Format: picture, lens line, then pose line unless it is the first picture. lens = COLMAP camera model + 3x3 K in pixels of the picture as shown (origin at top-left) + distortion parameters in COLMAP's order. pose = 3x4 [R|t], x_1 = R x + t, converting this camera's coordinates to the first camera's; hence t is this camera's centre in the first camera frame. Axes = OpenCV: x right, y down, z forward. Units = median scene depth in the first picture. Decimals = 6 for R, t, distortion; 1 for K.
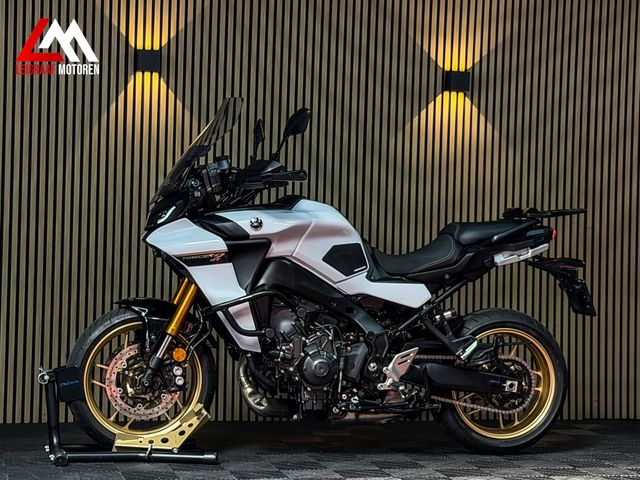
lens RADIAL K [[1425.3, 0, 329.9], [0, 1425.3, 230.0], [0, 0, 1]] dist [0.121981, 0.000000]
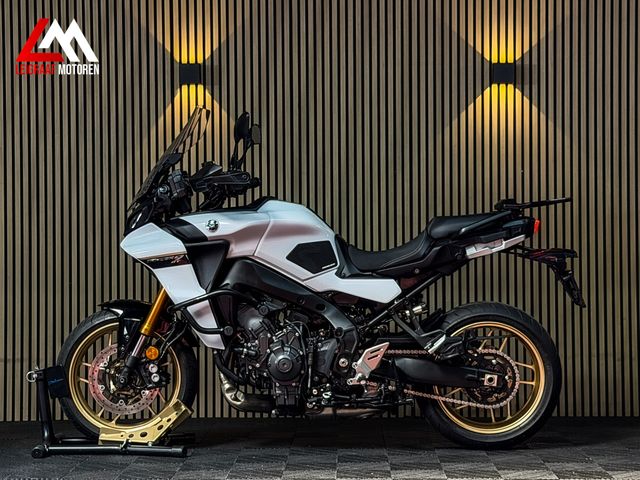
lens RADIAL K [[1425.3, 0, 326.1], [0, 1425.3, 237.2], [0, 0, 1]] dist [0.121981, 0.000000]
pose [[0.963167, -0.036085, -0.266470, 0.278622], [0.036276, 0.999333, -0.004209, 0.010466], [0.266445, -0.005613, 0.963834, 0.019615]]
